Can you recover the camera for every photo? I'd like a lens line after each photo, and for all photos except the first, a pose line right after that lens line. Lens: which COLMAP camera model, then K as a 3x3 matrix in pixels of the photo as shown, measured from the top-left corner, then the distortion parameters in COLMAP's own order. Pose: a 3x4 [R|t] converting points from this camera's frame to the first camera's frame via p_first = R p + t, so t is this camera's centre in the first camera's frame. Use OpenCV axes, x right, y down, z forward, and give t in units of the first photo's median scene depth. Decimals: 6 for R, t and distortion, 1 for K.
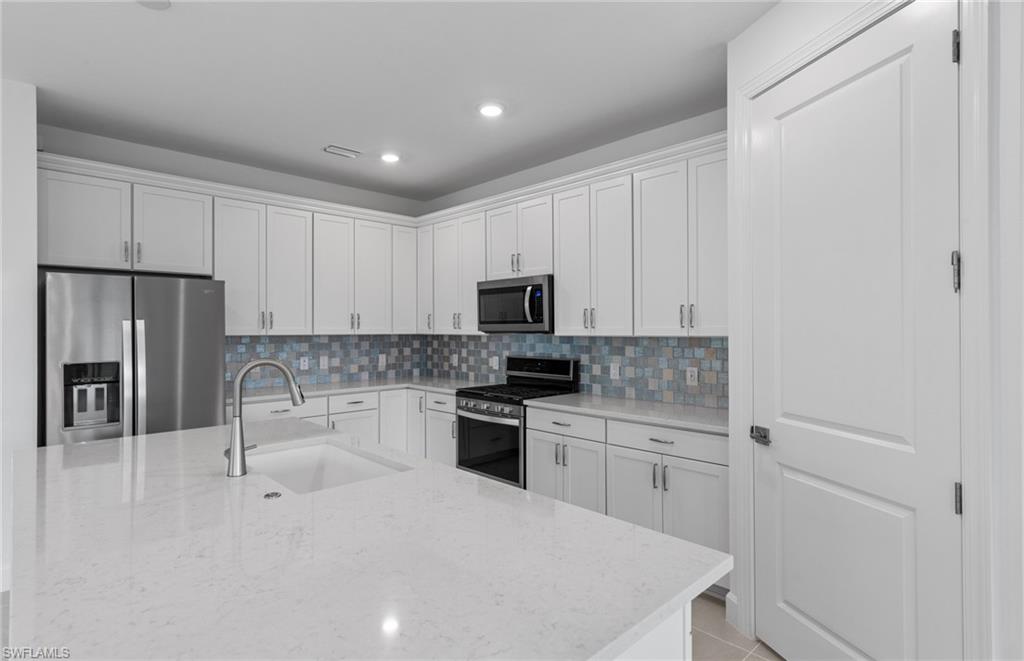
lens RADIAL K [[511.0, 0, 507.4], [0, 511.0, 327.4], [0, 0, 1]] dist [0.000739, -0.000300]
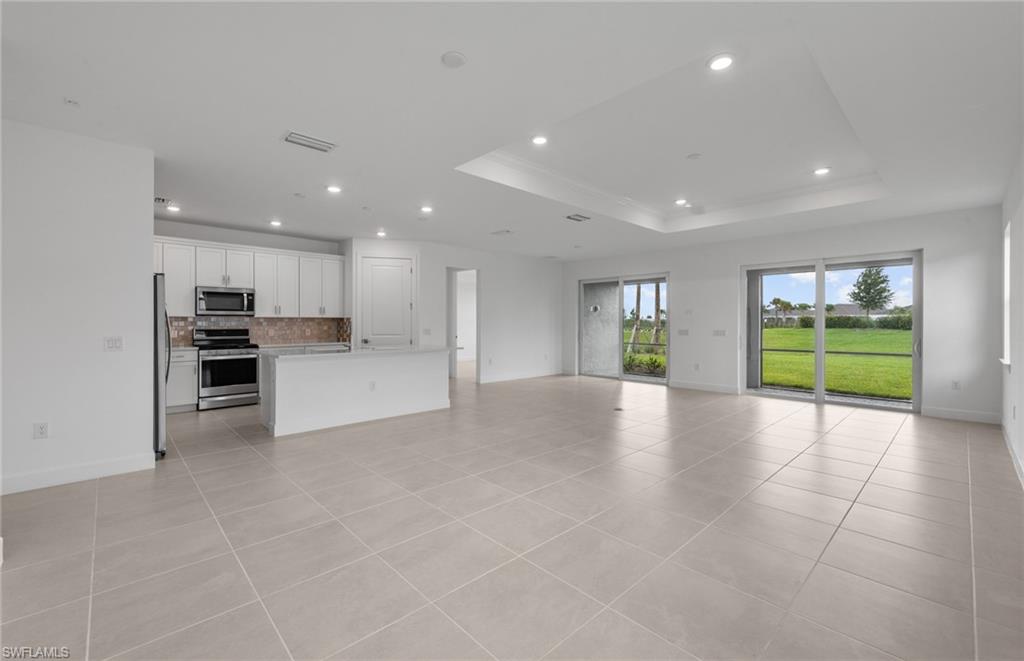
lens RADIAL K [[431.4, 0, 509.7], [0, 431.4, 325.1], [0, 0, 1]] dist [0.011857, -0.000547]
pose [[0.006231, -0.003716, 0.999974, -1.721993], [-0.004215, 0.999984, 0.003742, 0.038228], [-0.999972, -0.004238, 0.006215, -0.101559]]
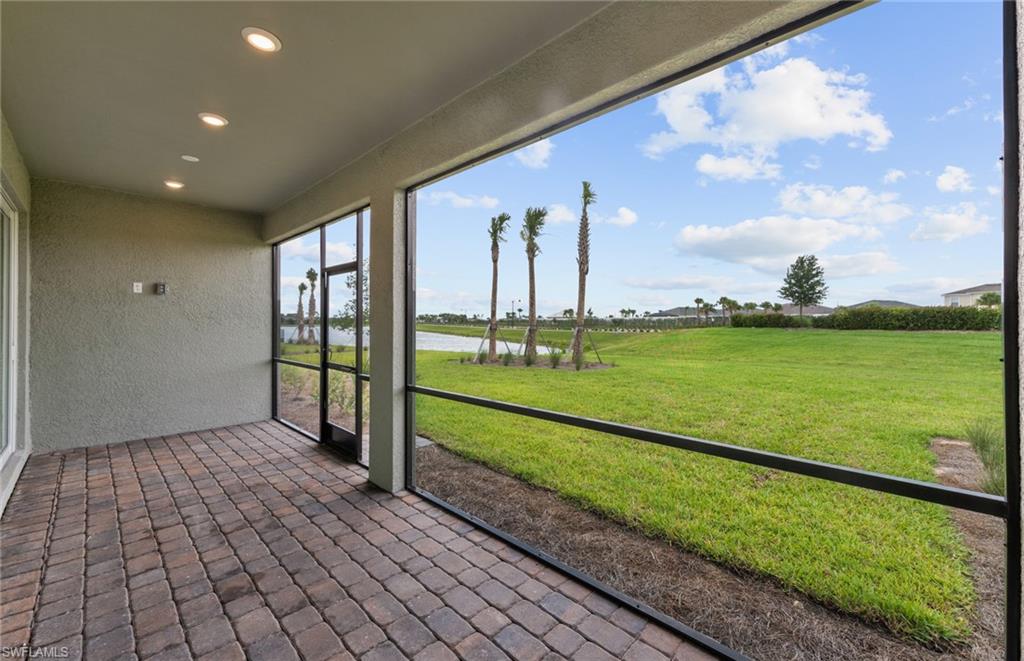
lens RADIAL K [[406.3, 0, 506.9], [0, 406.3, 322.2], [0, 0, 1]] dist [0.006177, -0.001651]
pose [[-0.026283, 0.002285, 0.999652, -0.082342], [-0.003671, 0.999990, -0.002382, 0.040495], [-0.999648, -0.003732, -0.026275, -1.778156]]
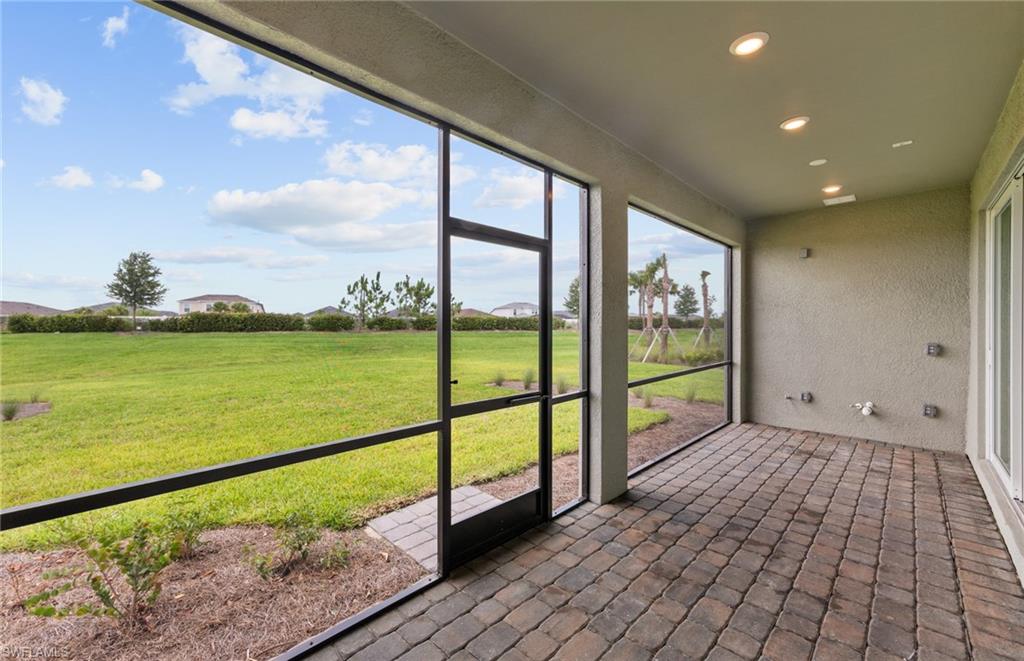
lens RADIAL K [[406.3, 0, 515.5], [0, 406.3, 328.0], [0, 0, 1]] dist [0.006177, -0.001651]
pose [[-0.999557, 0.005095, -0.029317, 1.110638], [0.004932, 0.999972, 0.005645, 0.039143], [0.029345, 0.005498, -0.999554, -0.621998]]
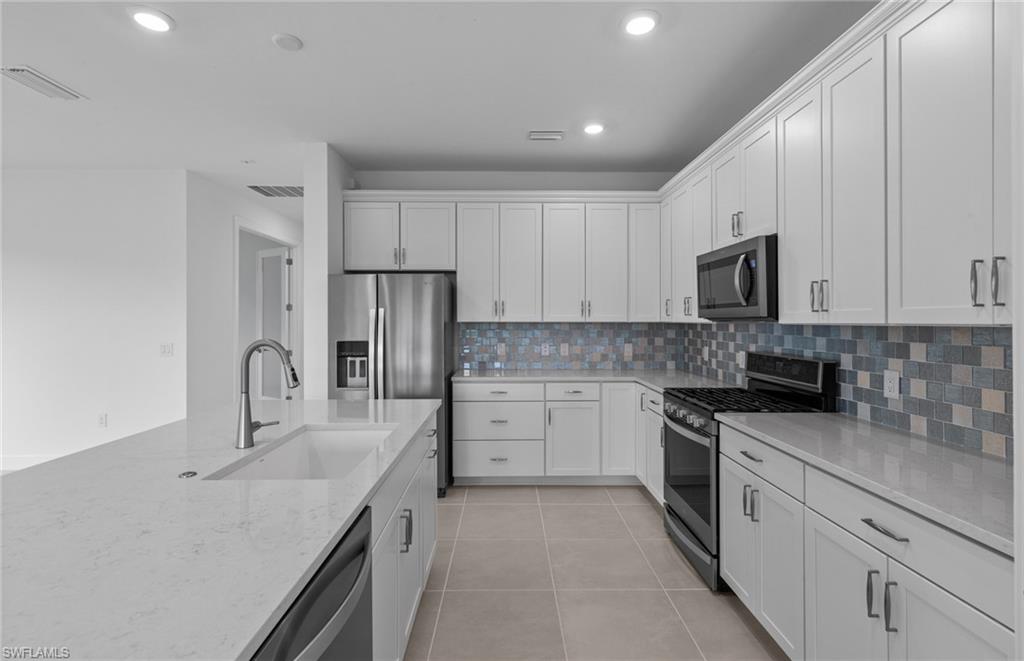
lens RADIAL K [[470.4, 0, 512.4], [0, 470.4, 321.7], [0, 0, 1]] dist [-0.001076, -0.000675]
pose [[0.734293, 0.004425, -0.678818, 0.251391], [0.000342, 0.999976, 0.006888, 0.008463], [0.678833, -0.005290, 0.734274, 0.295753]]
